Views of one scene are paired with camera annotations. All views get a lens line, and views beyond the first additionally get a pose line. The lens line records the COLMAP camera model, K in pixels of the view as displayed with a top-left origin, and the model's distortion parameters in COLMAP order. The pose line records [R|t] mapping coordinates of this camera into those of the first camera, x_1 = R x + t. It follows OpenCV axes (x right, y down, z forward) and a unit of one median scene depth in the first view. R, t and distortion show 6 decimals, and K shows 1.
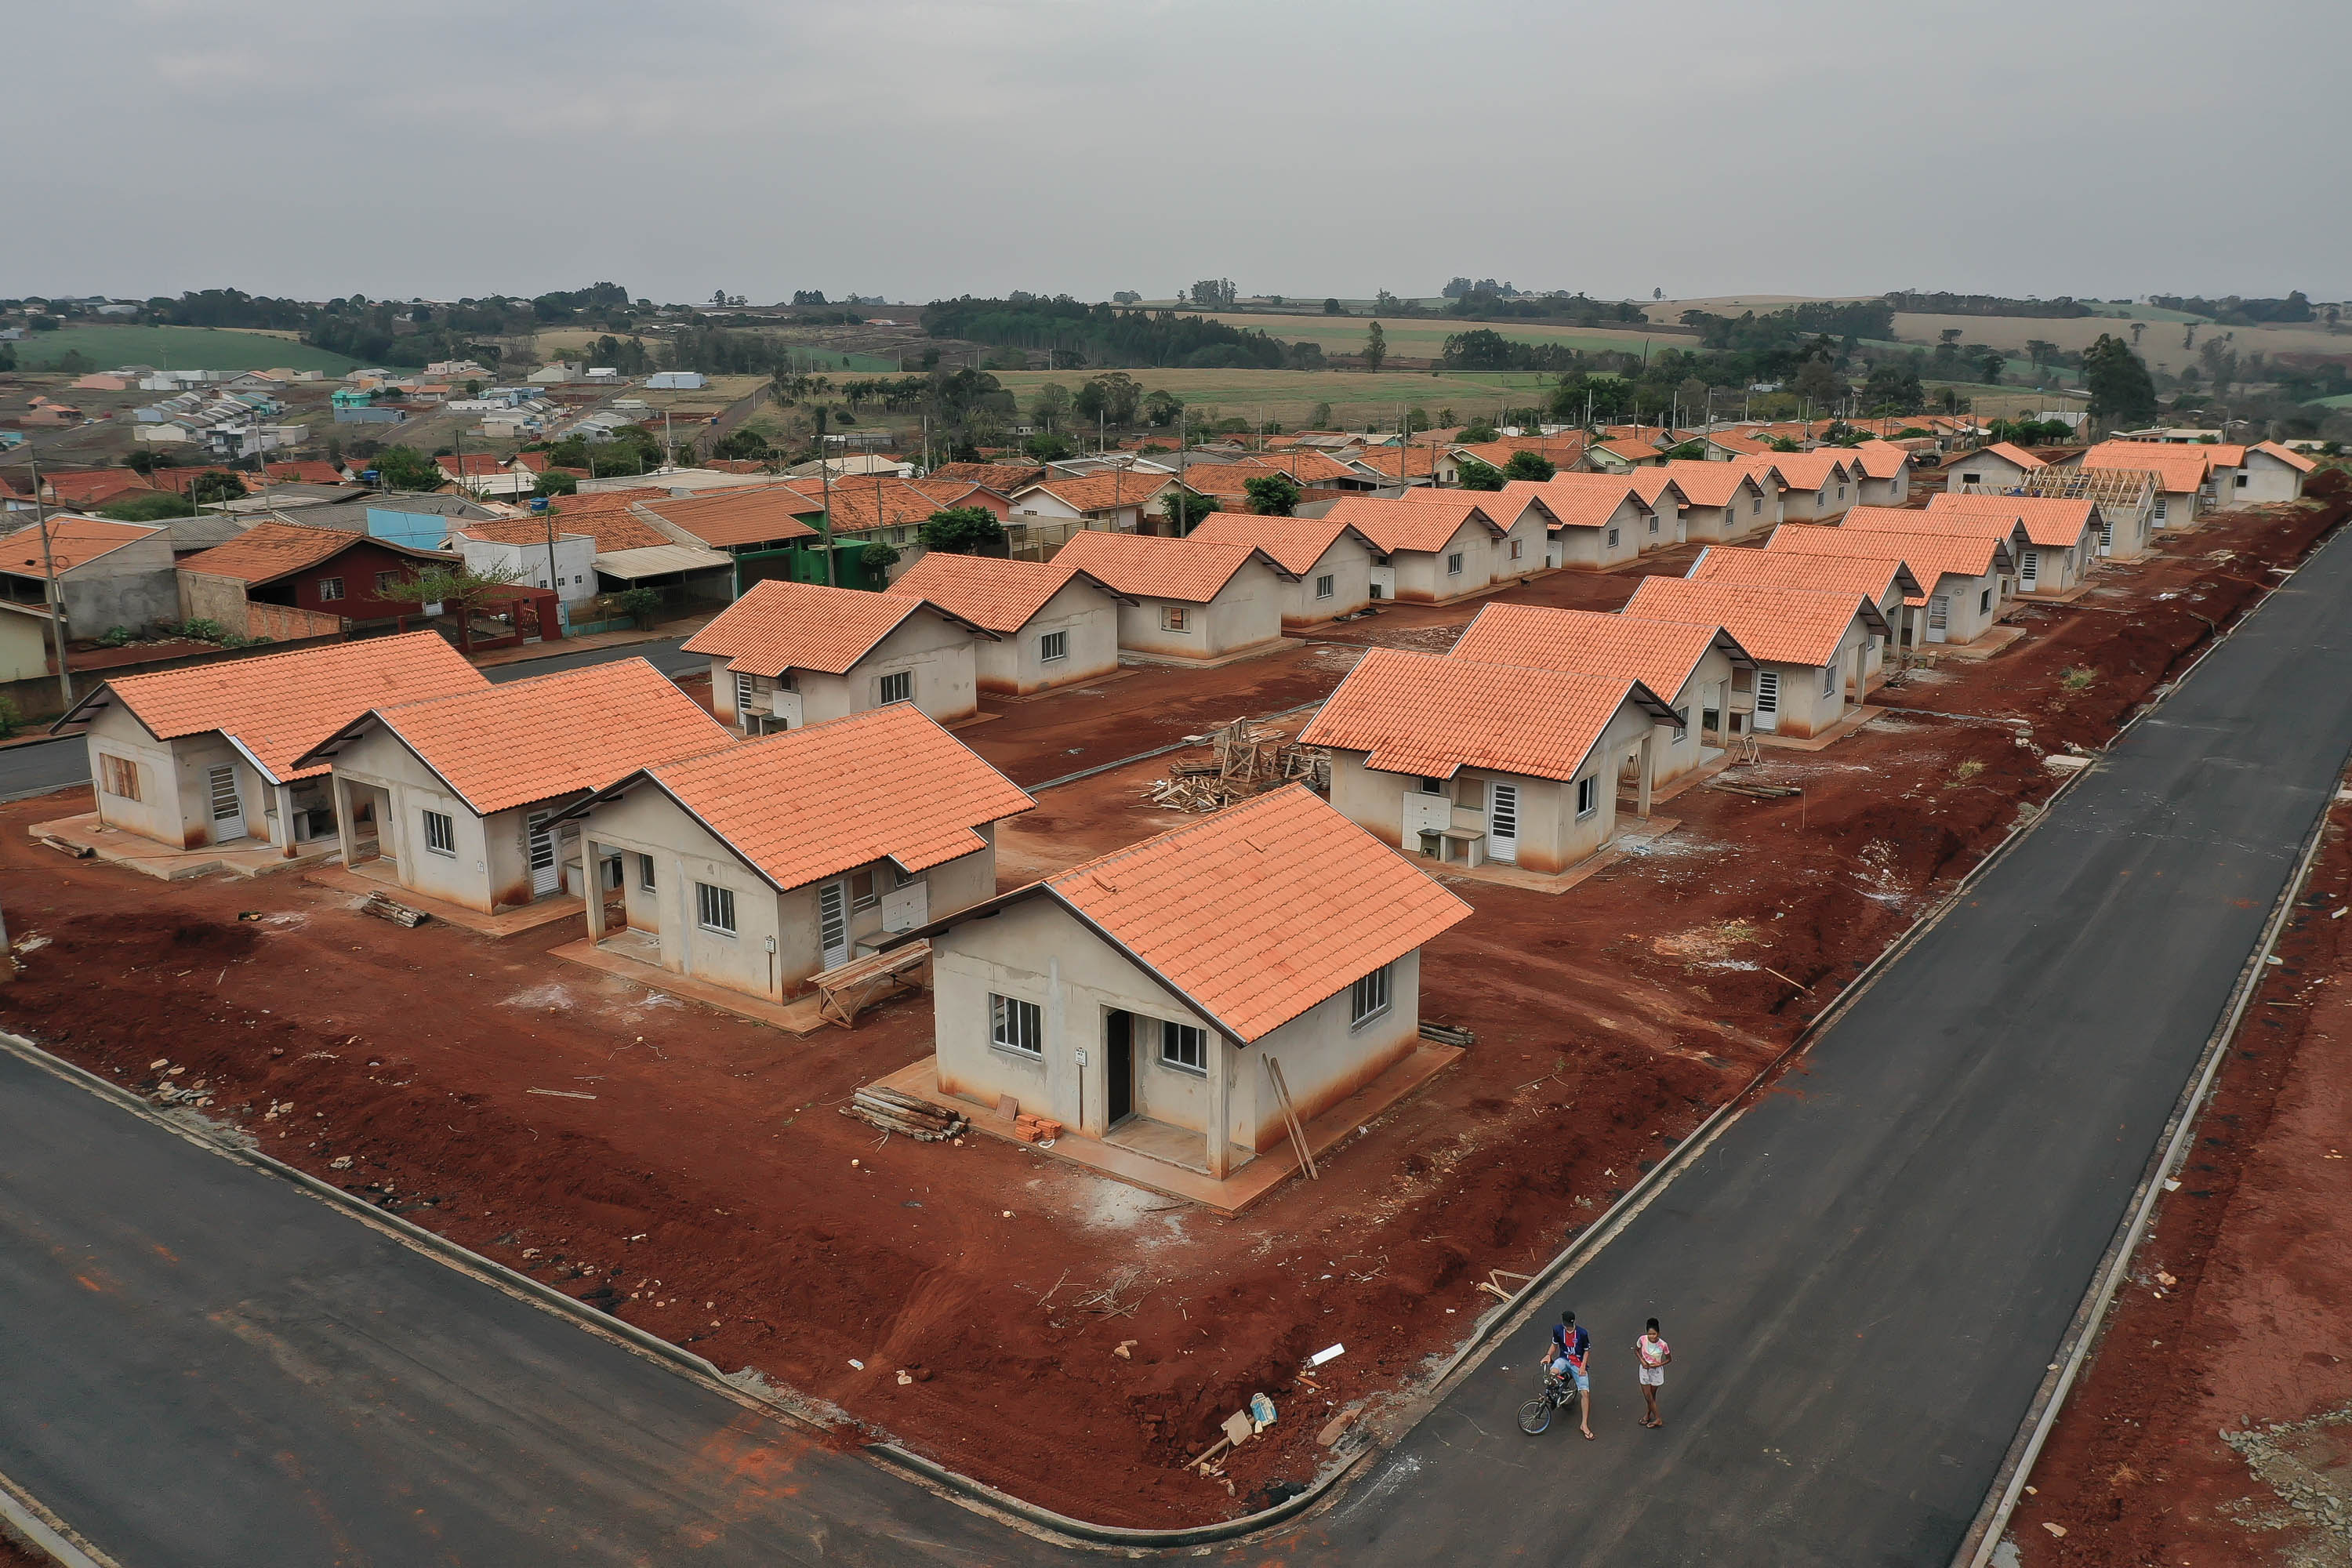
lens RADIAL K [[1848.1, 0, 1170.0], [0, 1848.1, 787.3], [0, 0, 1]] dist [0.007670, -0.003626]
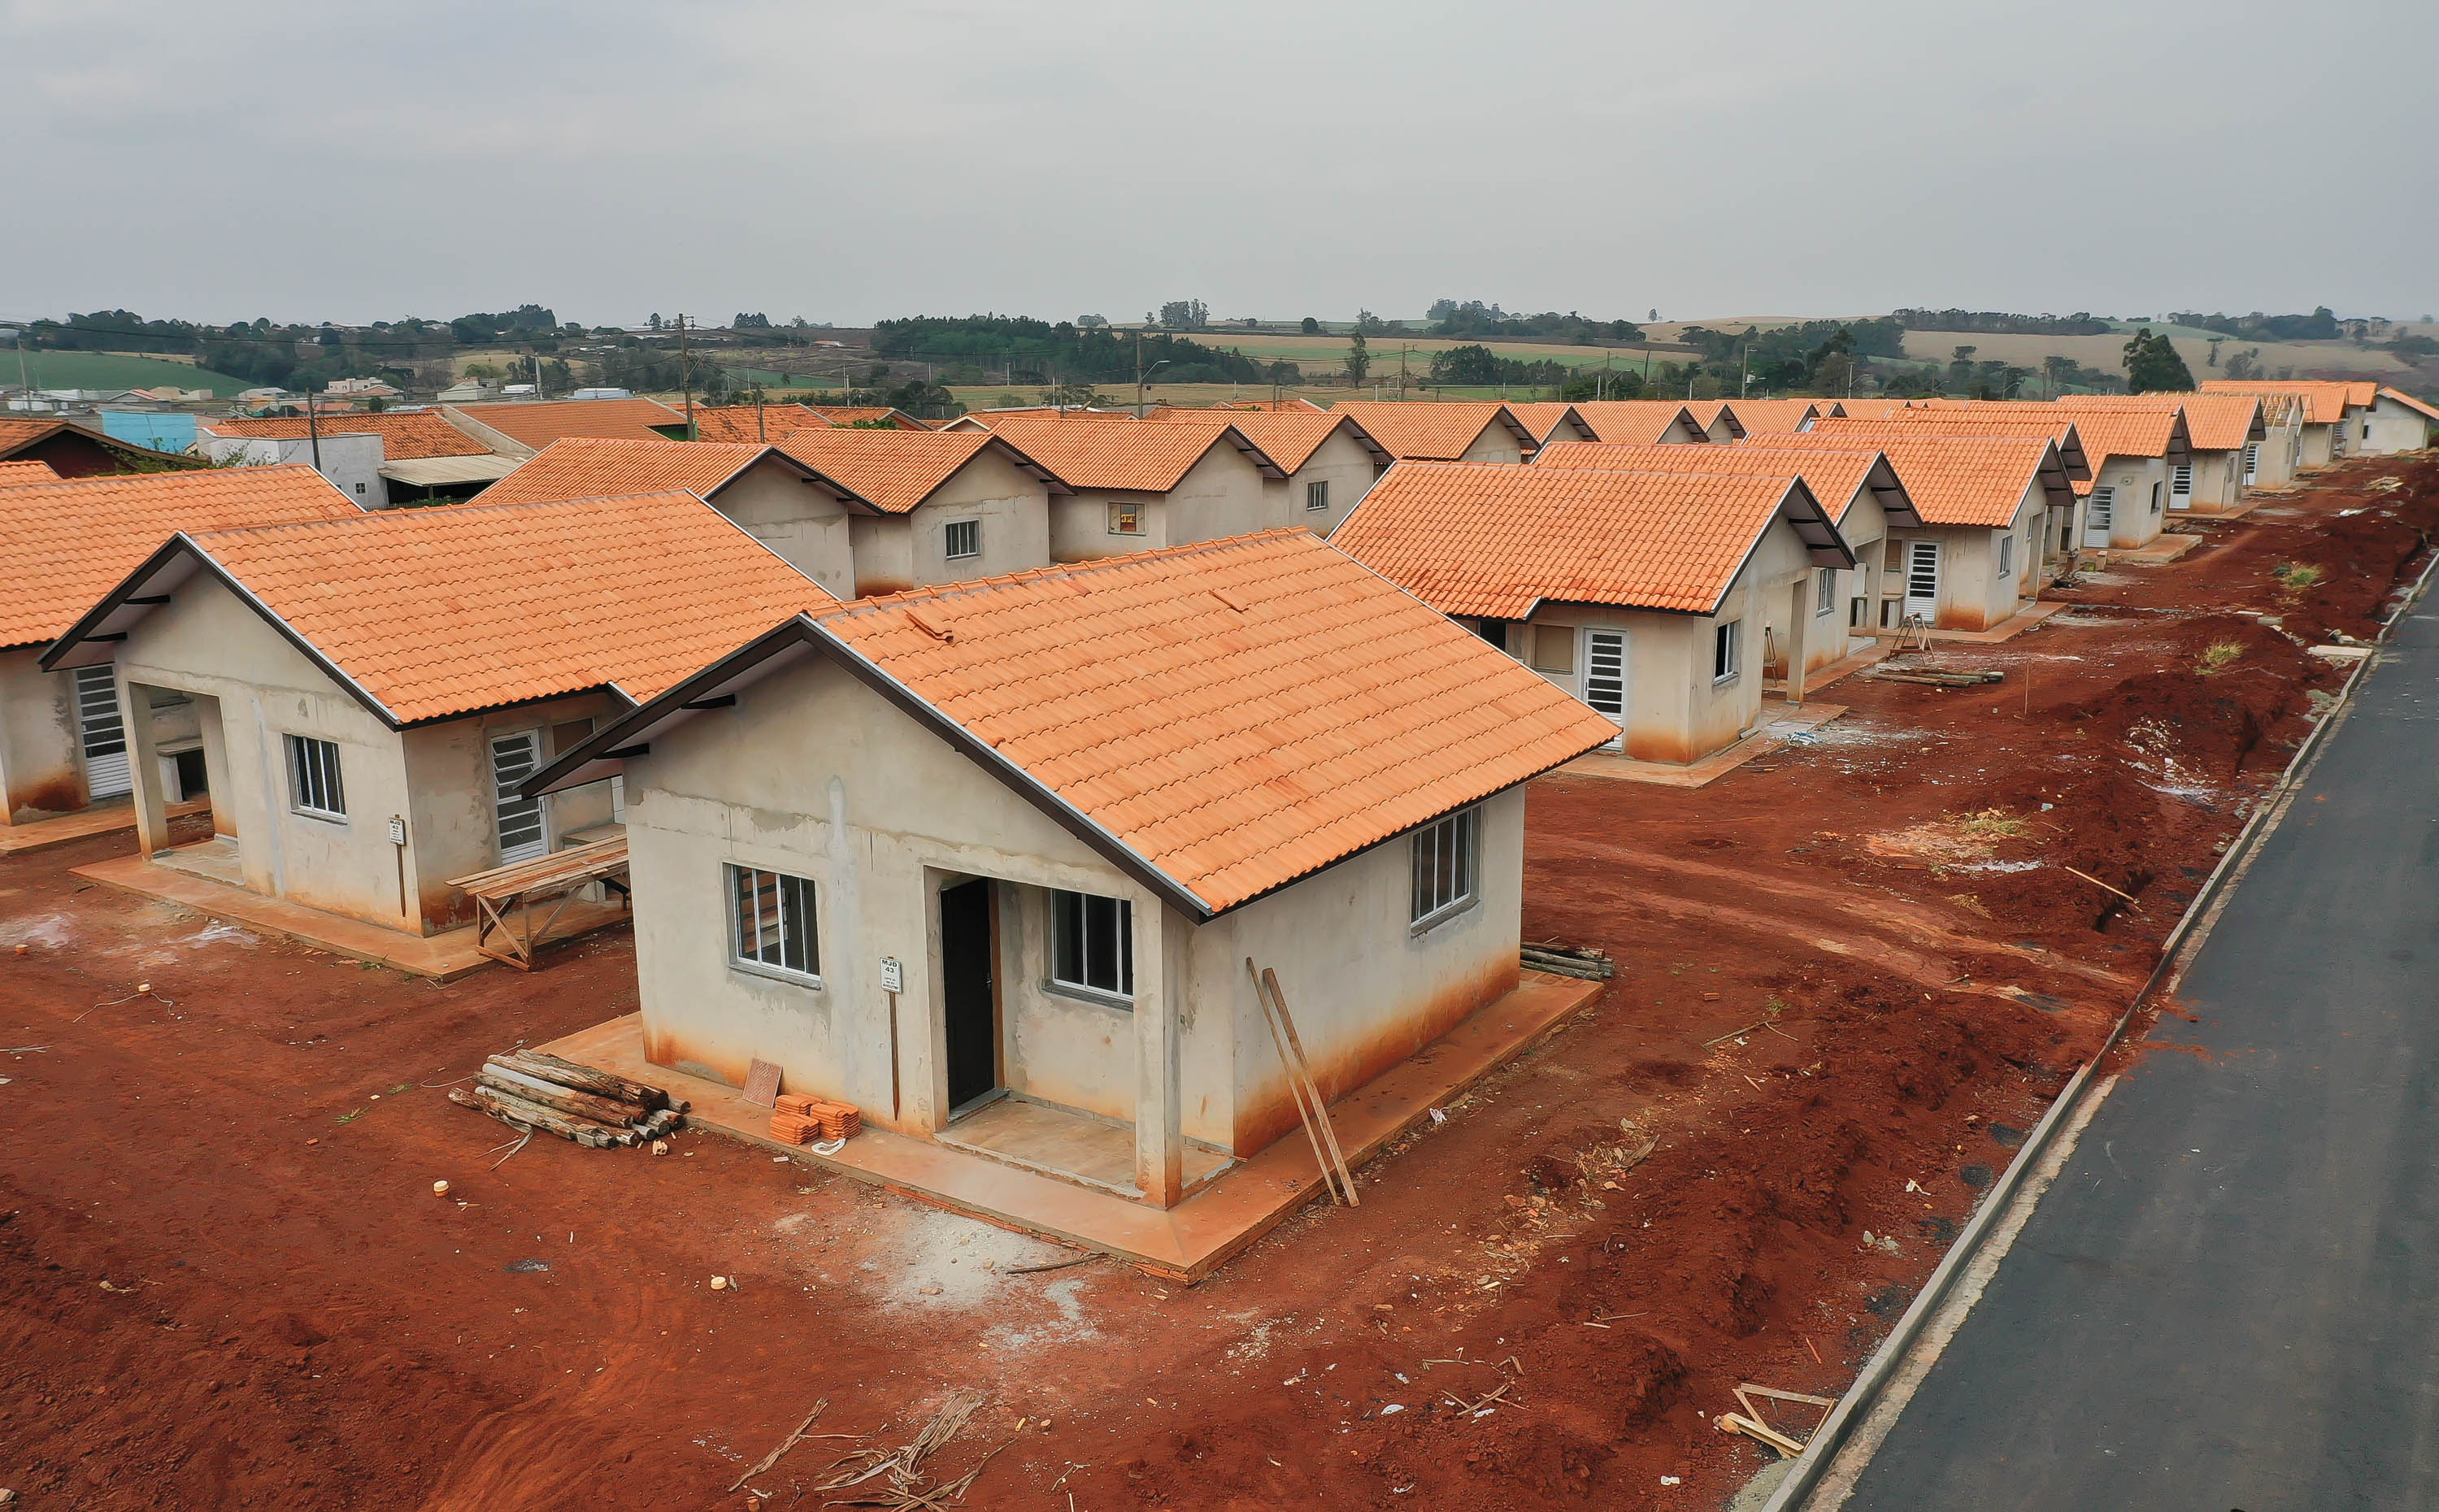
lens RADIAL K [[1960.9, 0, 1186.1], [0, 1960.9, 817.4], [0, 0, 1]] dist [0.005718, -0.003086]
pose [[0.999713, -0.010379, 0.021585, 0.013020], [0.010672, 0.999852, -0.013470, 0.065146], [-0.021442, 0.013696, 0.999676, 0.268219]]
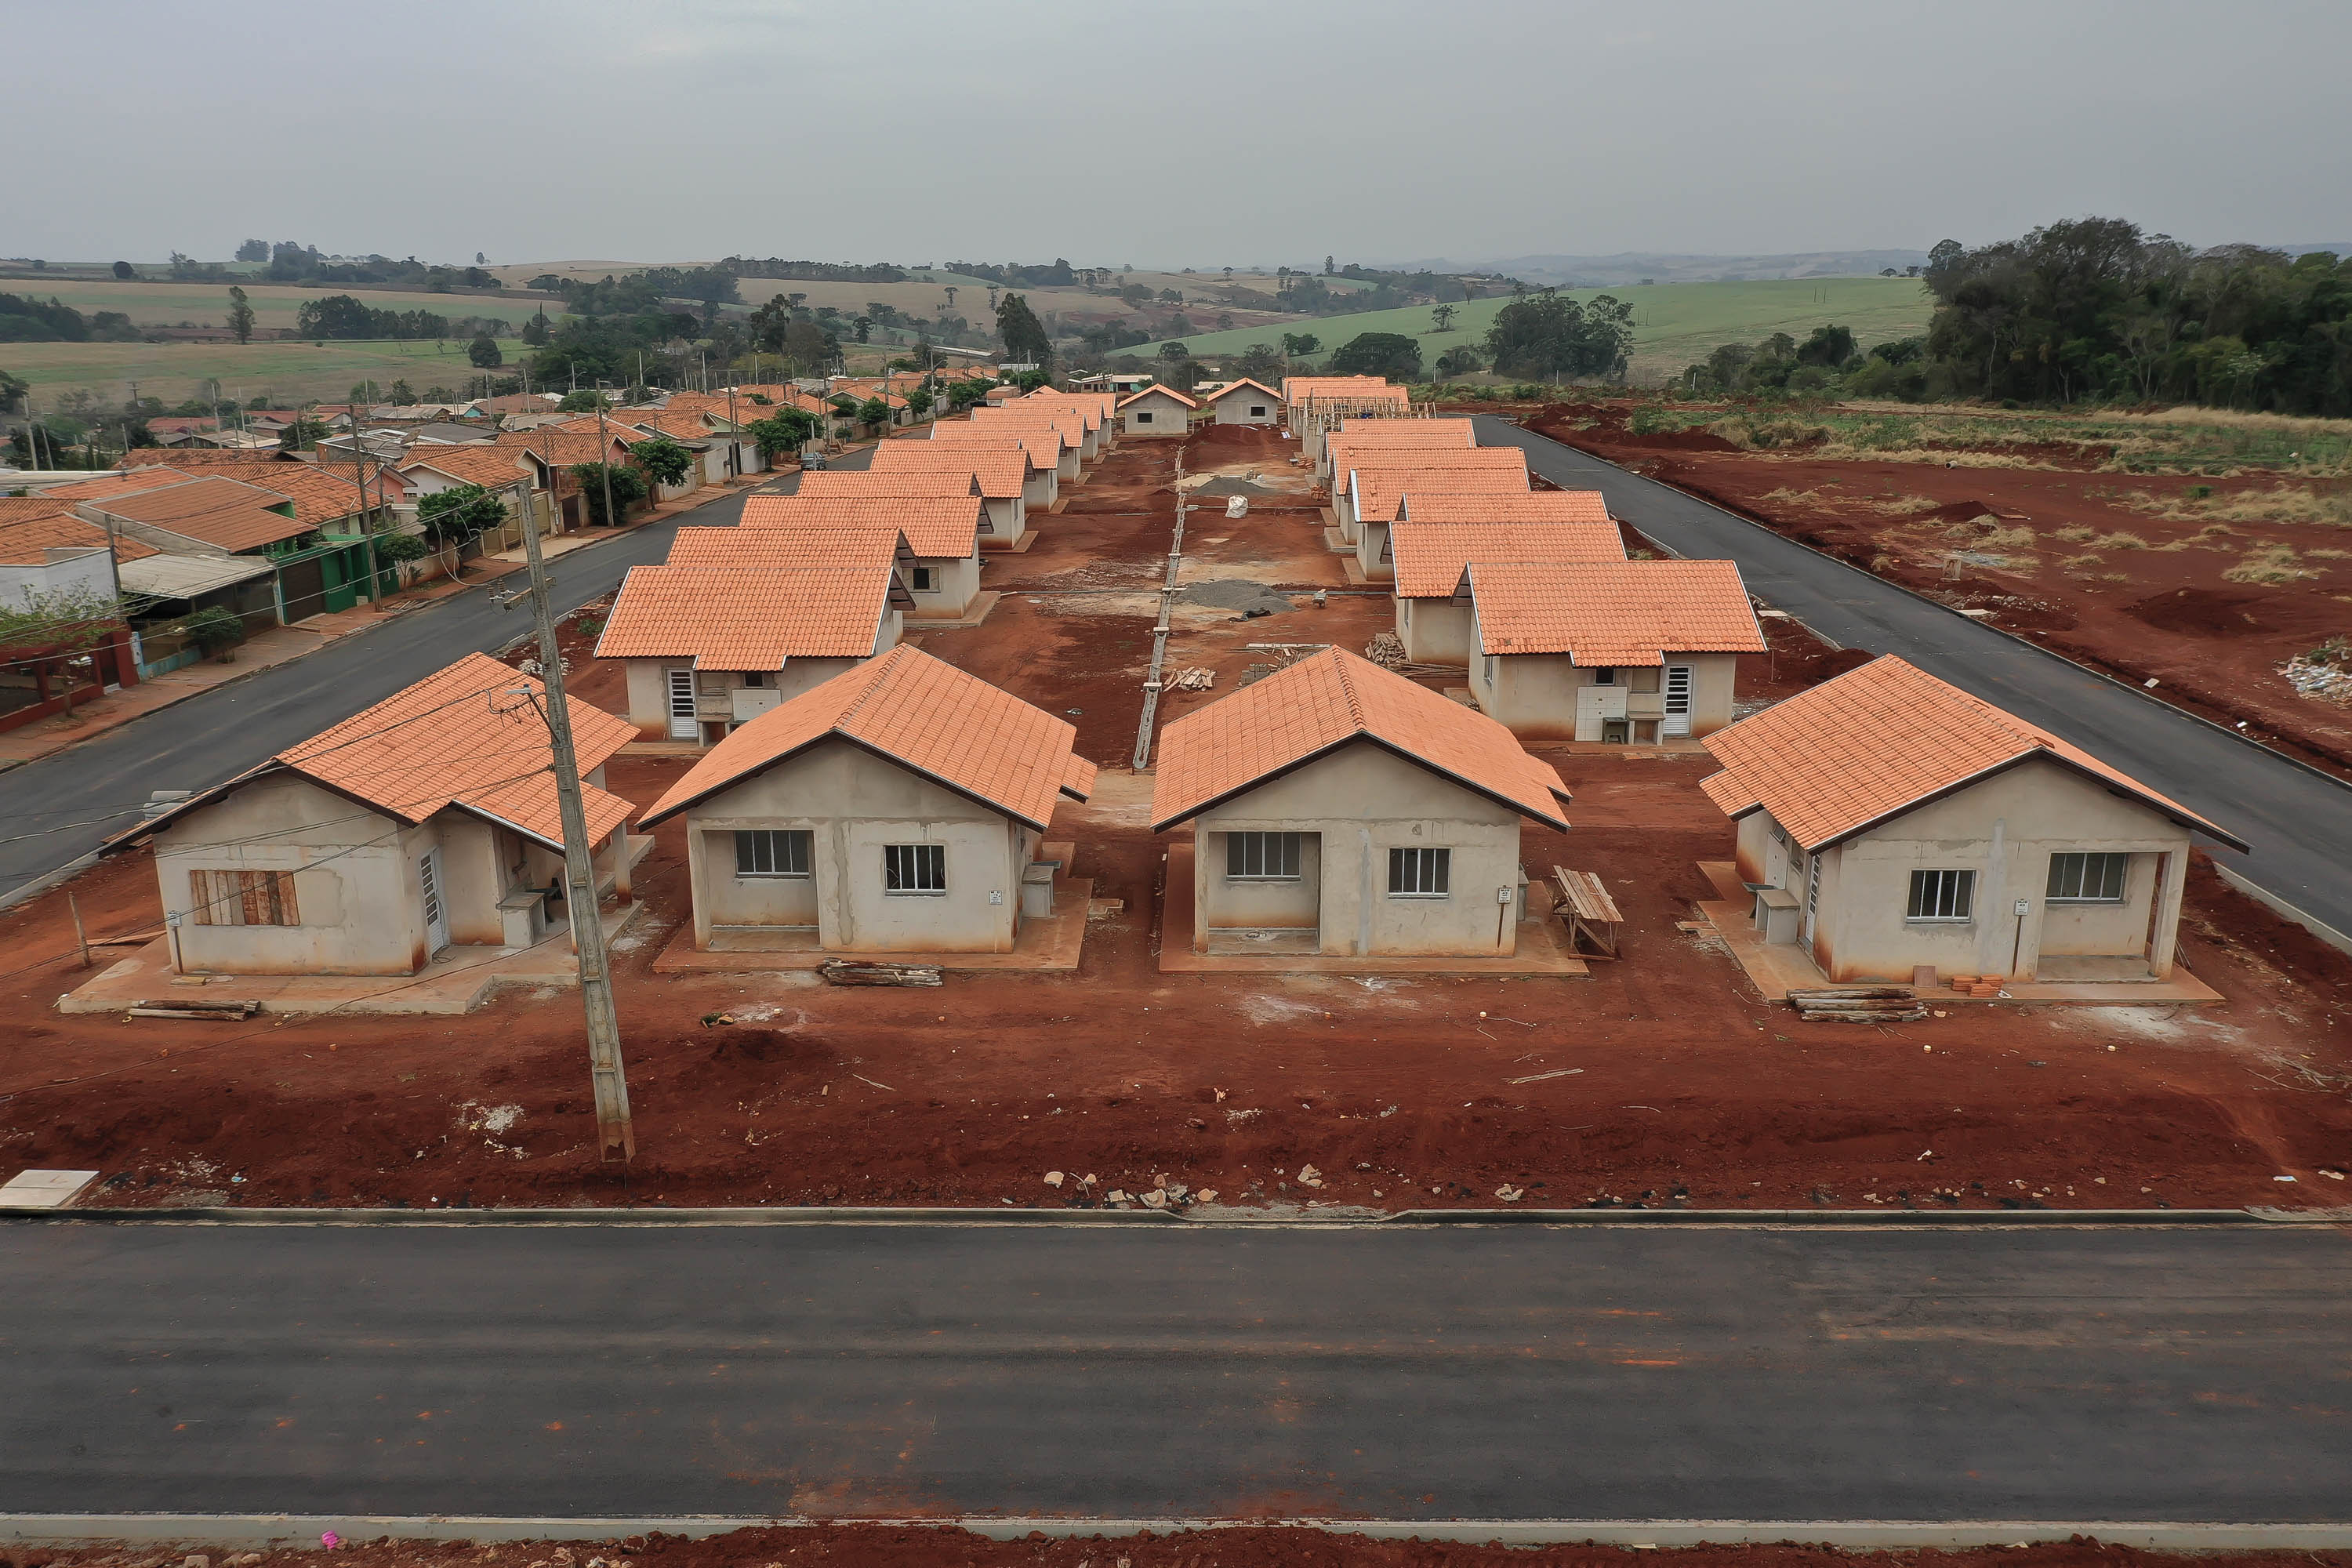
lens RADIAL K [[1848.1, 0, 1176.5], [0, 1848.1, 788.5], [0, 0, 1]] dist [0.007670, -0.003626]
pose [[0.821762, -0.153938, 0.548643, -0.612925], [0.144238, 0.987656, 0.061075, -0.035776], [-0.551273, 0.028946, 0.833823, 0.216361]]
